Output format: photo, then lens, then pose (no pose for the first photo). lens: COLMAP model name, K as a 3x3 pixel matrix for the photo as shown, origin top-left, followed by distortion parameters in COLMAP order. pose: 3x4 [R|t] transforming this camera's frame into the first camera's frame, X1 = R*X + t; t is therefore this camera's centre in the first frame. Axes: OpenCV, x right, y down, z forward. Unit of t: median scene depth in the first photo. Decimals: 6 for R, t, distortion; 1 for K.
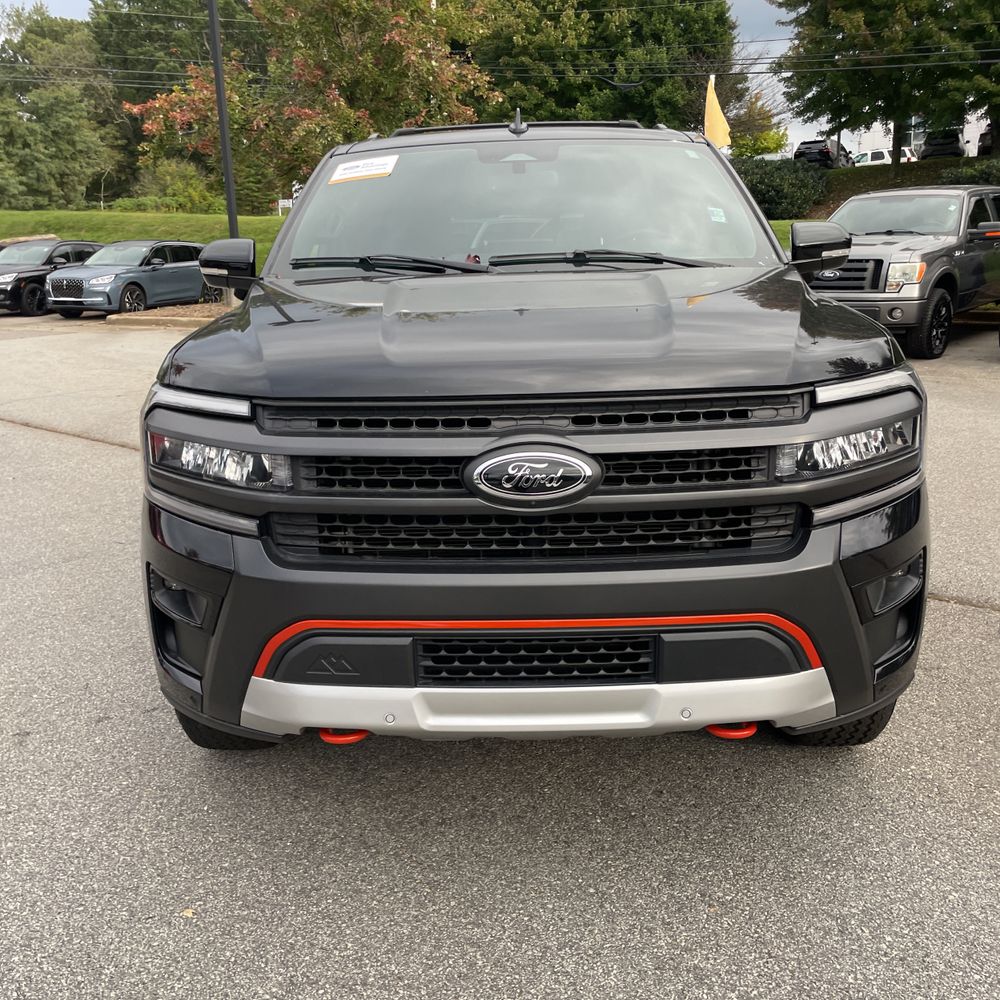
lens RADIAL K [[1031.3, 0, 478.3], [0, 1031.3, 496.4], [0, 0, 1]] dist [0.029966, 0.000000]
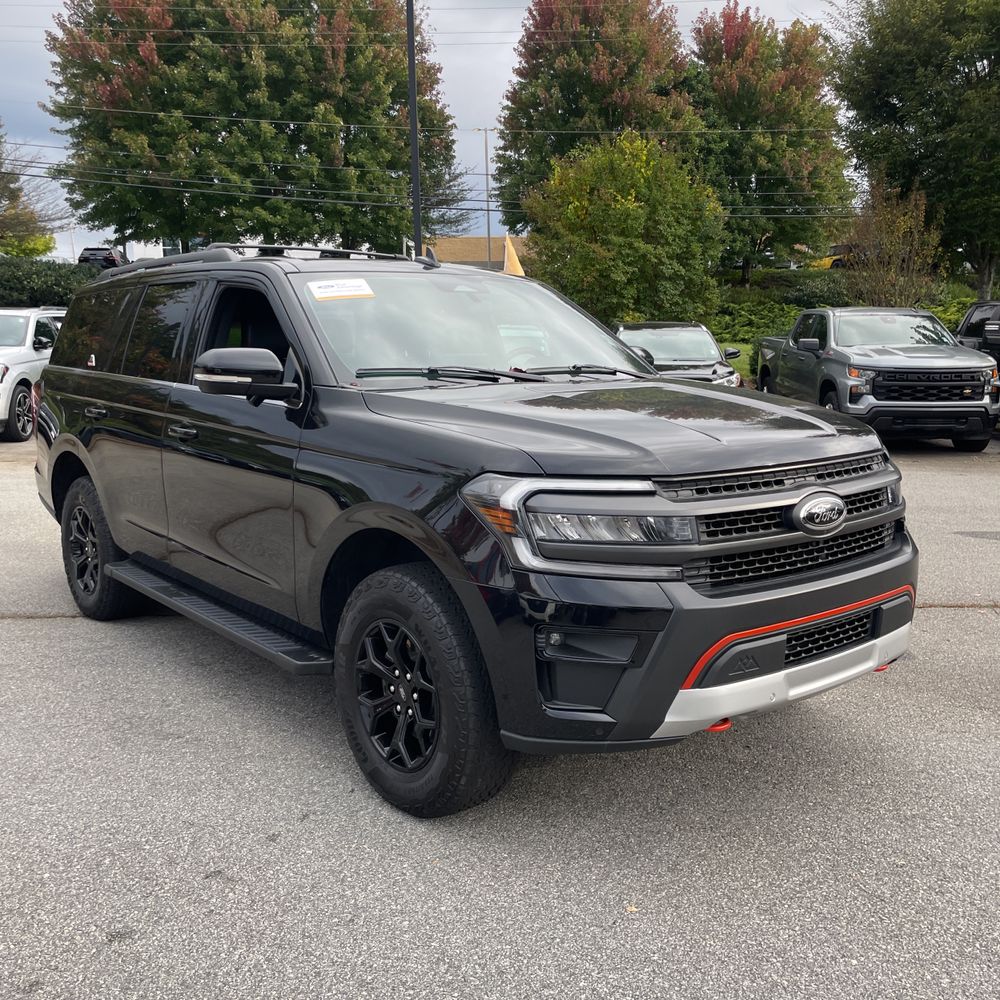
lens RADIAL K [[1031.3, 0, 506.7], [0, 1031.3, 492.3], [0, 0, 1]] dist [0.029966, 0.000000]
pose [[0.753670, -0.073192, 0.653164, -0.128916], [0.138055, 0.989239, -0.048446, -0.004117], [-0.642590, 0.126685, 0.755665, 0.014708]]
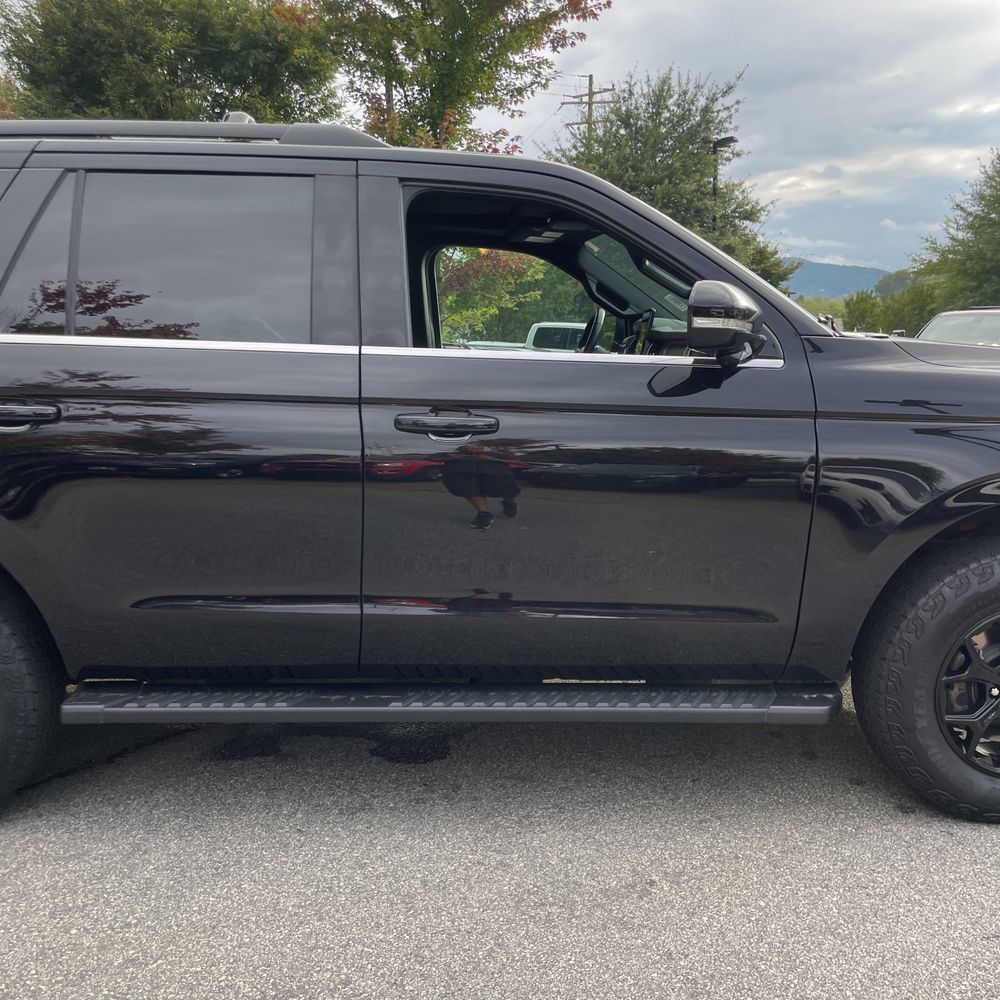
lens RADIAL K [[1031.3, 0, 518.4], [0, 1031.3, 512.2], [0, 0, 1]] dist [0.029966, 0.000000]
pose [[-0.055650, -0.130674, 0.989862, -0.169031], [0.229444, 0.963193, 0.140053, -0.041007], [-0.971730, 0.234912, -0.023619, 0.212909]]
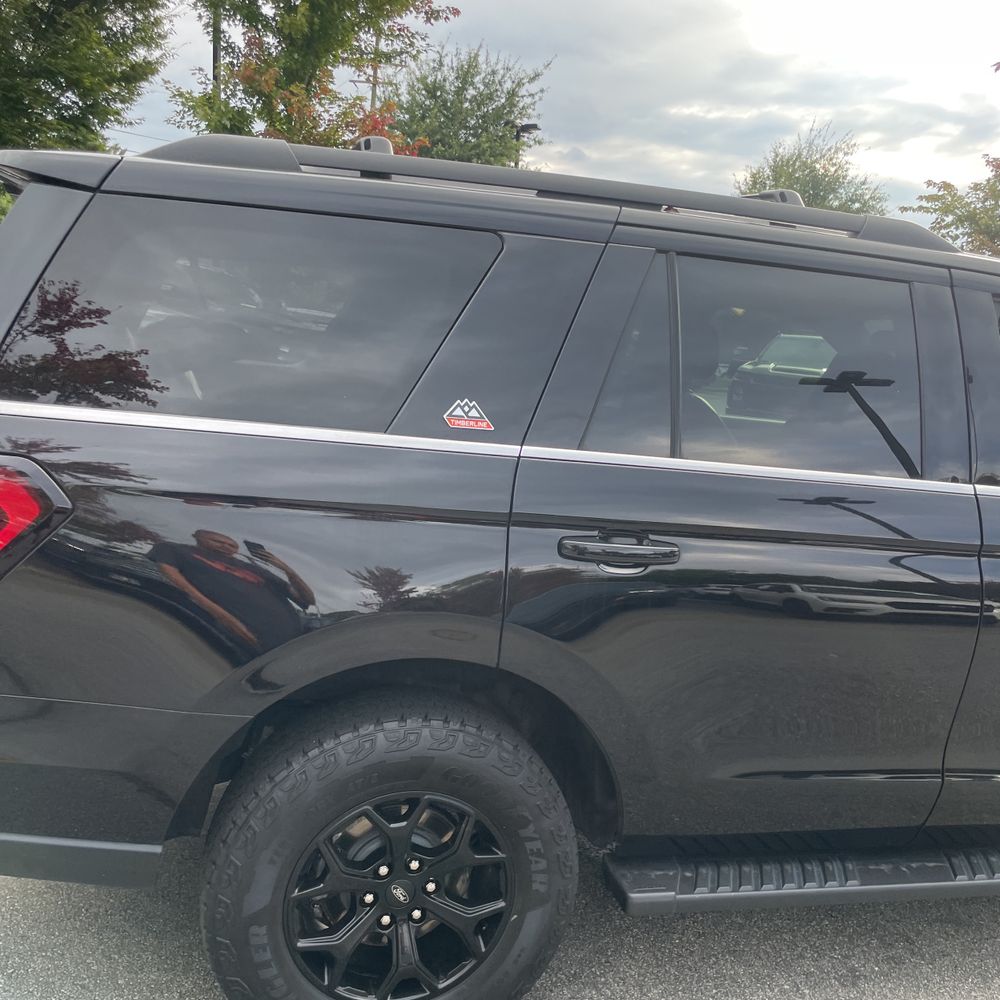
lens RADIAL K [[1031.3, 0, 495.1], [0, 1031.3, 506.2], [0, 0, 1]] dist [0.029966, 0.000000]
pose [[-0.292186, -0.169417, 0.941236, -0.130937], [0.132755, 0.967471, 0.215350, -0.077789], [-0.947103, 0.187876, -0.260191, 0.306439]]
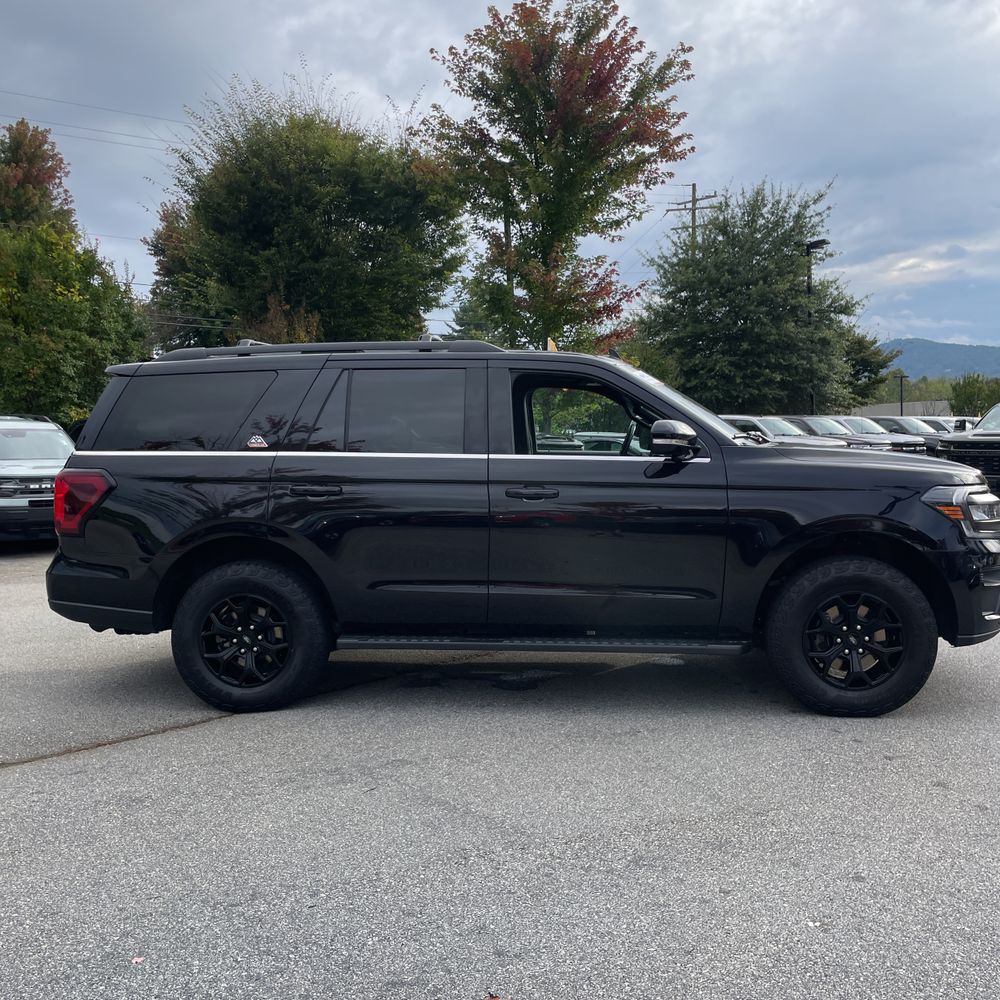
lens RADIAL K [[1031.3, 0, 507.8], [0, 1031.3, 503.9], [0, 0, 1]] dist [0.029966, 0.000000]
pose [[0.066697, -0.040238, 0.996962, -0.288909], [0.241866, 0.970038, 0.022970, -0.040372], [-0.968015, 0.239599, 0.074431, 0.203786]]
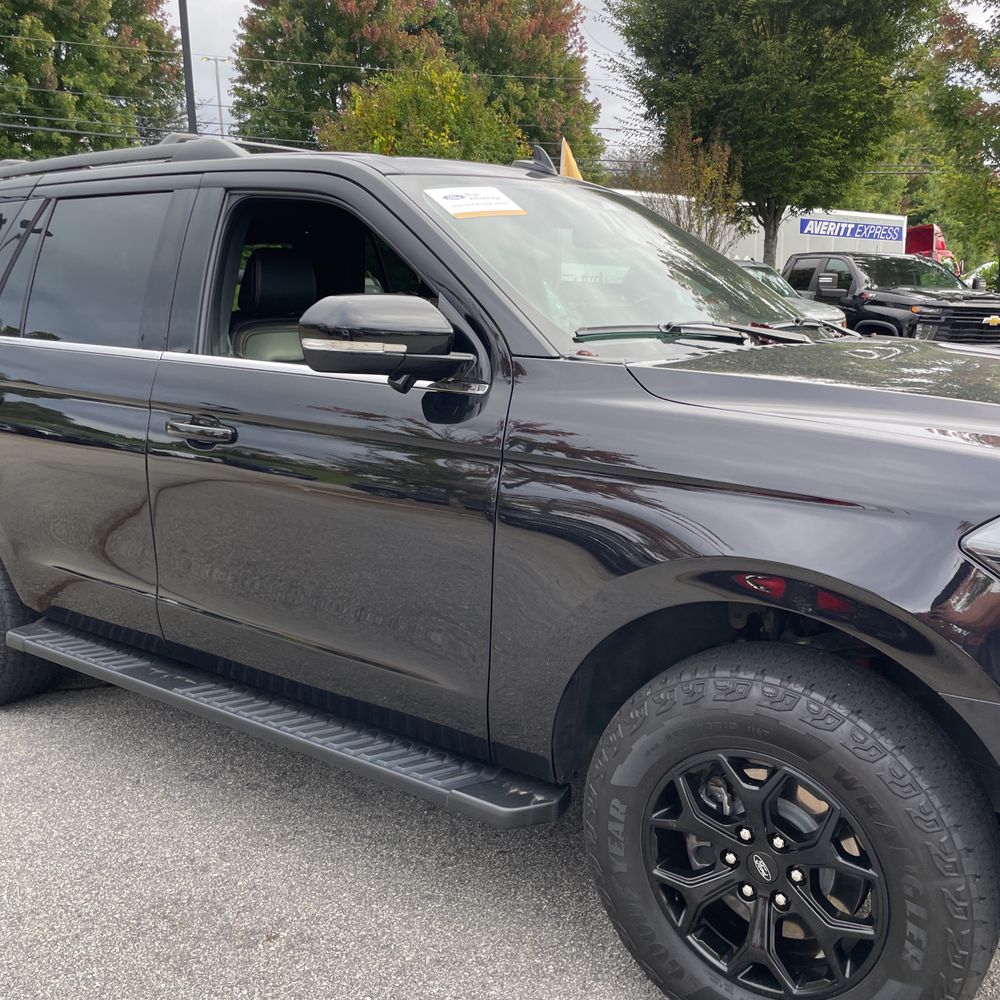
lens RADIAL K [[1031.3, 0, 506.8], [0, 1031.3, 489.9], [0, 0, 1]] dist [0.029966, 0.000000]
pose [[0.556779, -0.131249, 0.820226, -0.127069], [0.179922, 0.983052, 0.035170, -0.025878], [-0.810941, 0.127995, 0.570958, 0.109656]]
